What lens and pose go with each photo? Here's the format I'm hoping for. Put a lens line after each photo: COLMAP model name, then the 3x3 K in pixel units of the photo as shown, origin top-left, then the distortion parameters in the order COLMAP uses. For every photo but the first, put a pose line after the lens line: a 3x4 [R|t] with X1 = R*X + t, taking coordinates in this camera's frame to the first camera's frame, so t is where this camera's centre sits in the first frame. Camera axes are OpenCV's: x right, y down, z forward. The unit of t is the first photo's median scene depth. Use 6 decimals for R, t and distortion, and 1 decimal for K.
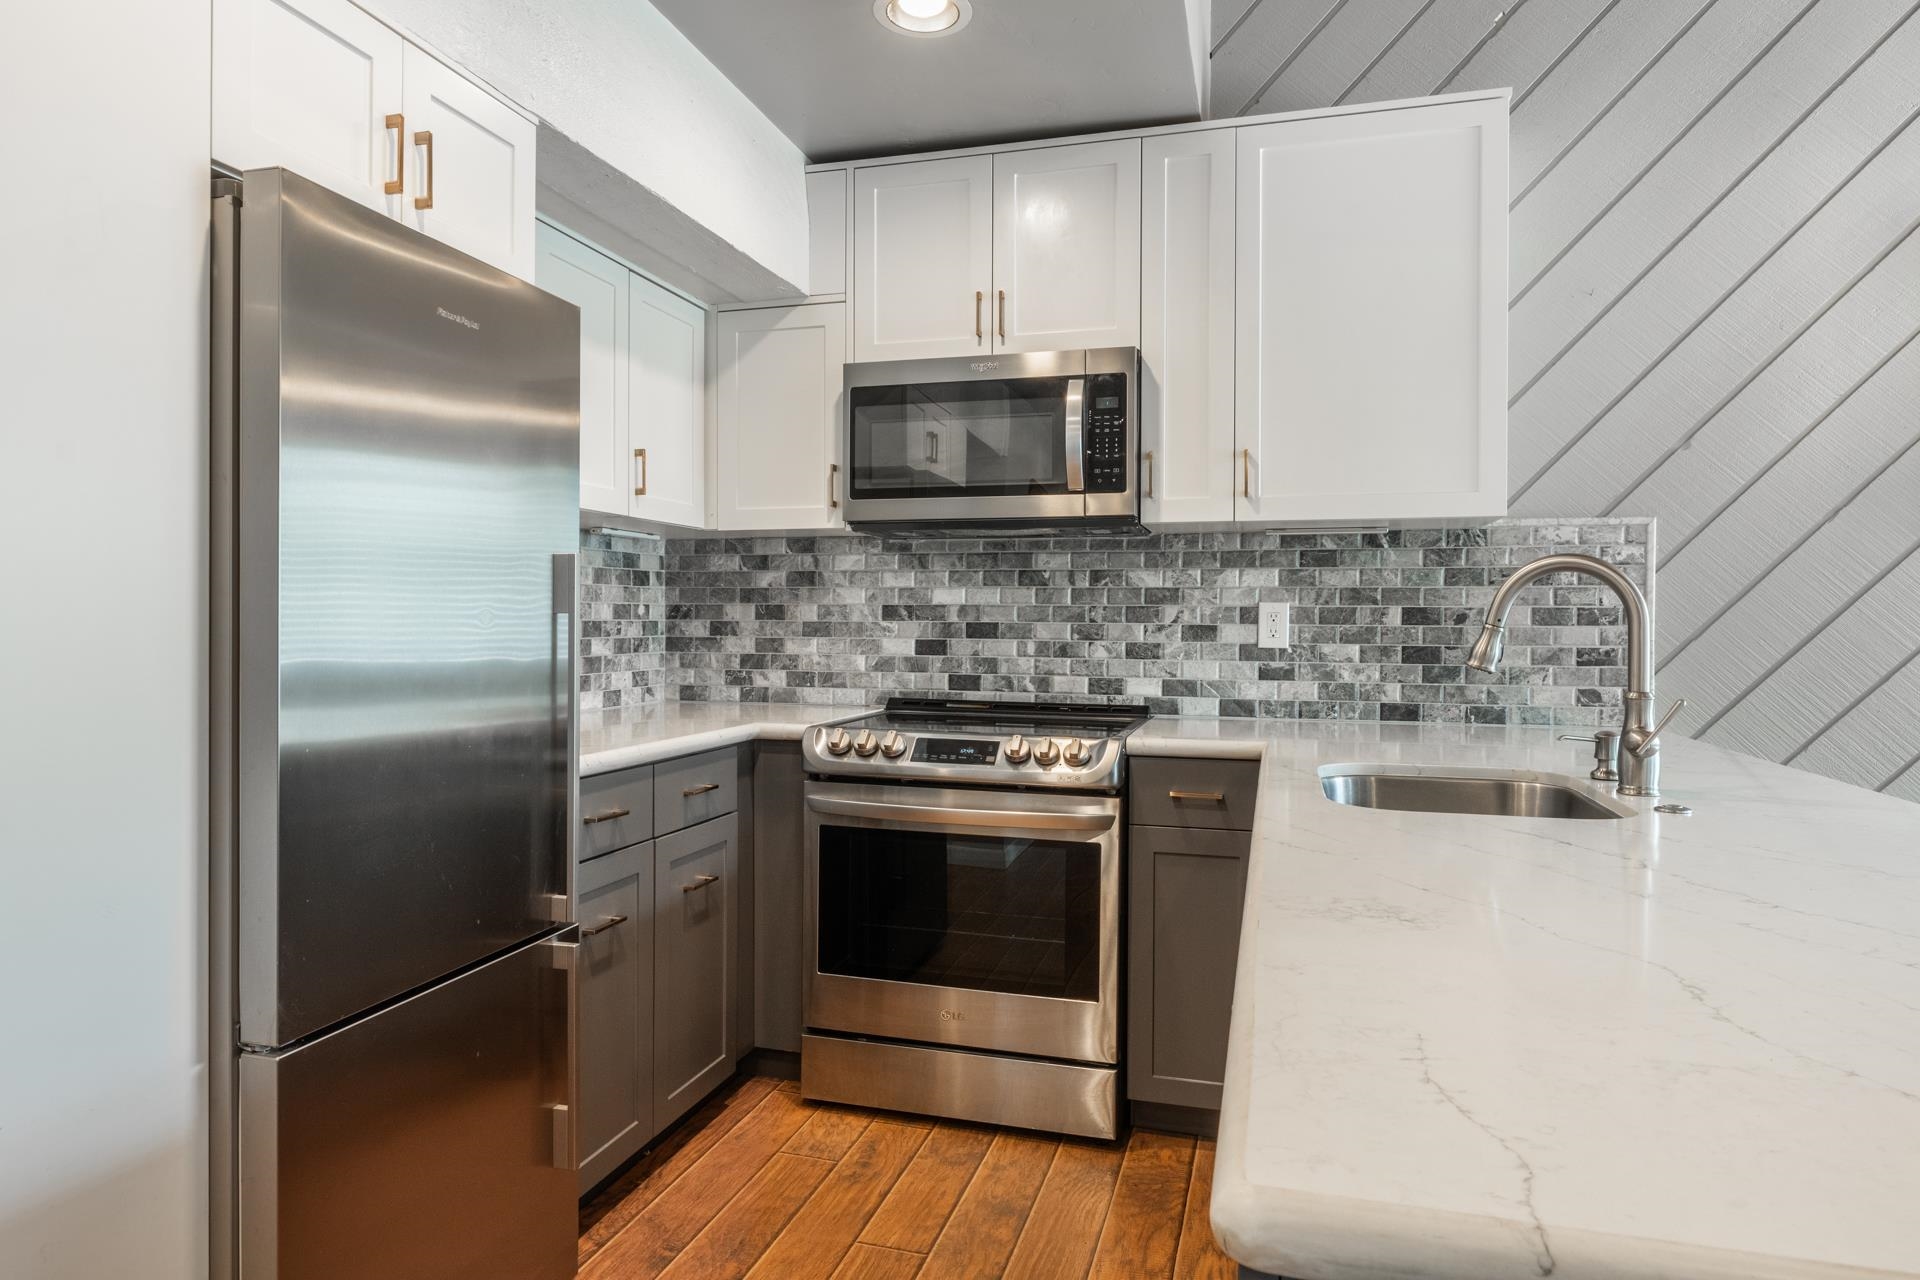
lens RADIAL K [[1202.5, 0, 960.0], [0, 1202.5, 640.0], [0, 0, 1]] dist [-0.018417, -0.000163]
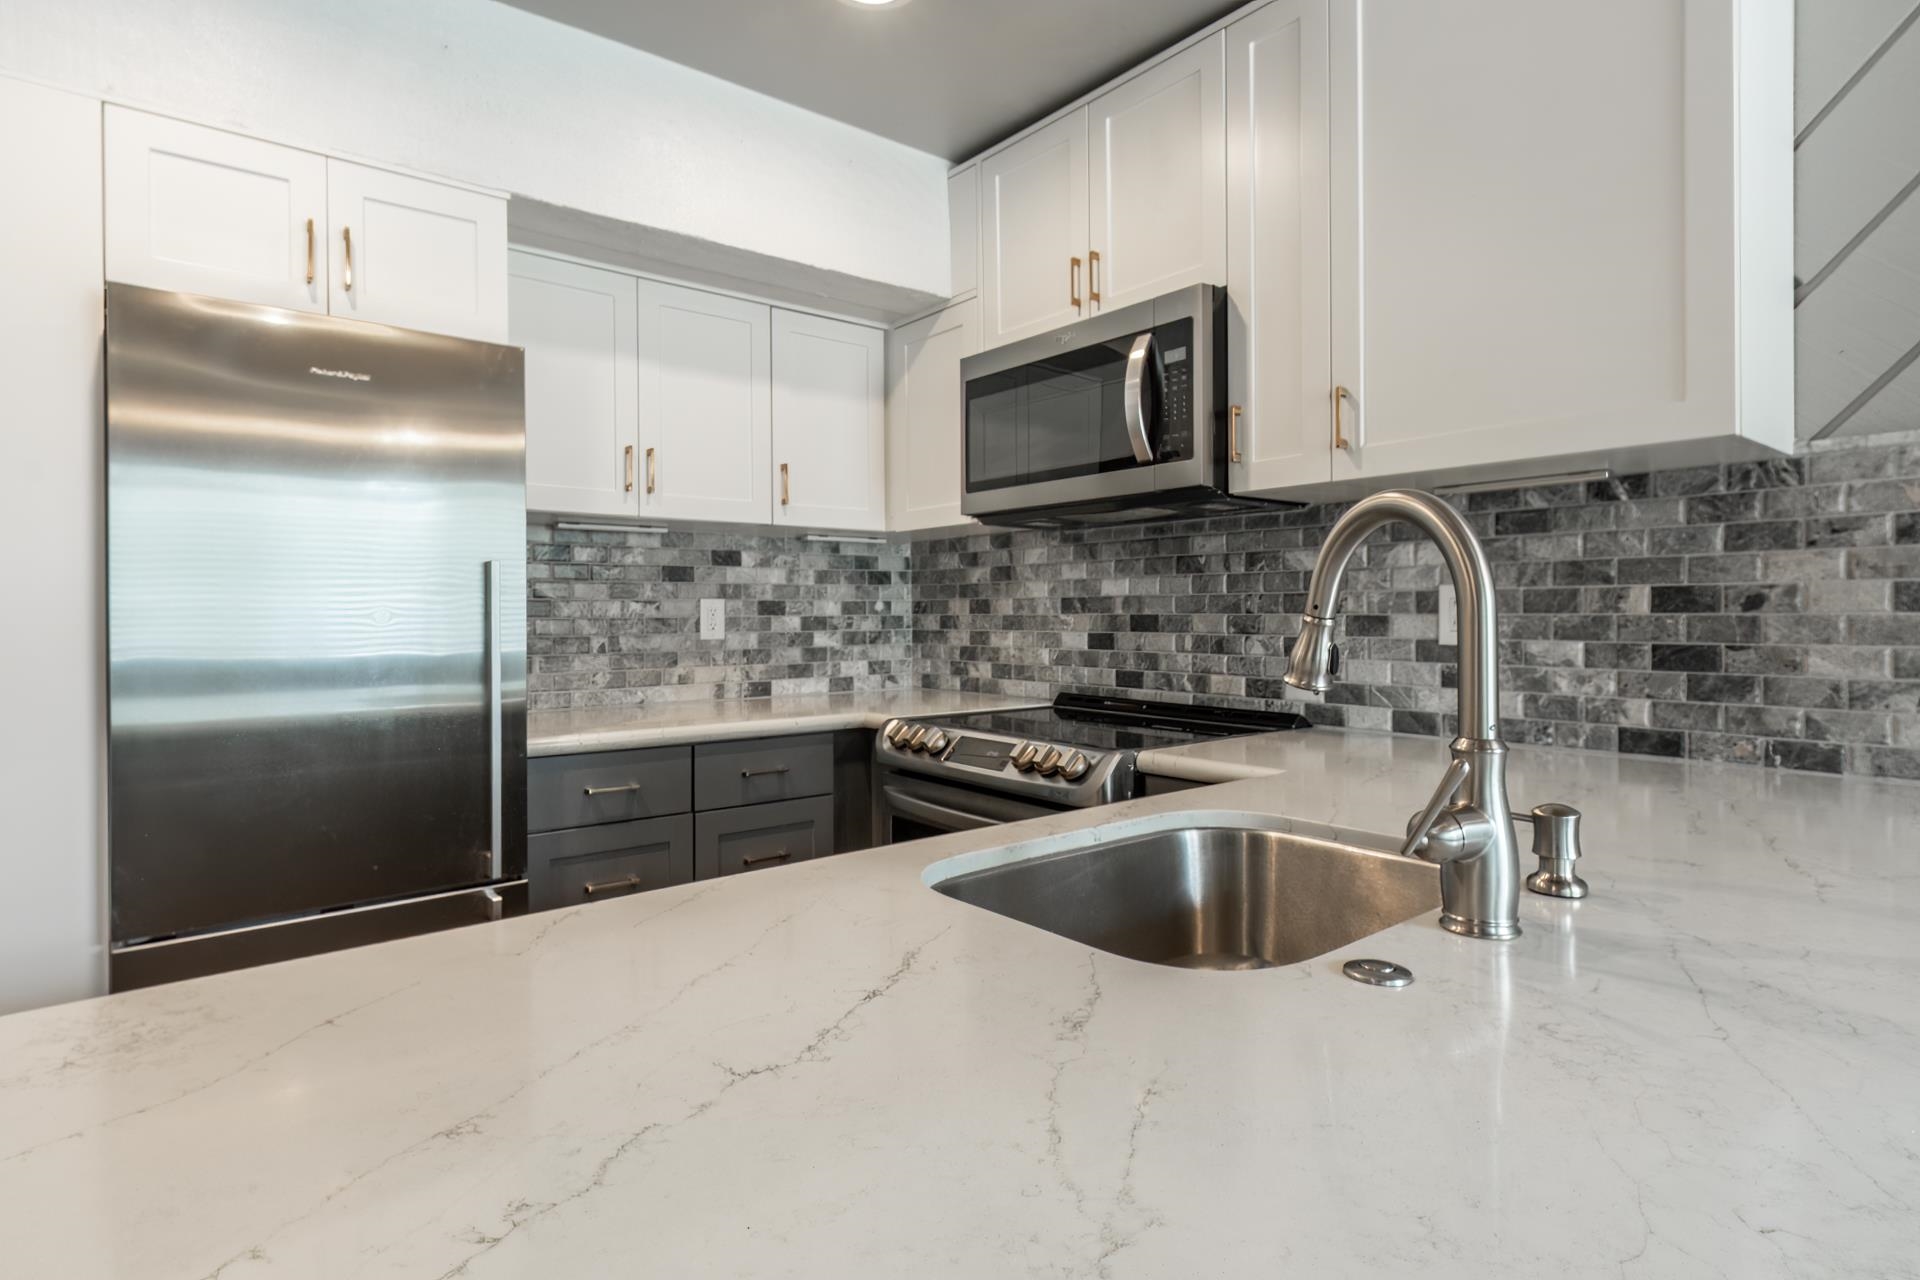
lens RADIAL K [[1024.7, 0, 953.7], [0, 1024.7, 619.0], [0, 0, 1]] dist [0.001116, -0.001414]
pose [[0.798039, -0.006651, -0.602569, 0.392182], [0.000359, 0.999944, -0.010561, -0.003106], [0.602606, 0.008212, 0.797997, 0.296872]]
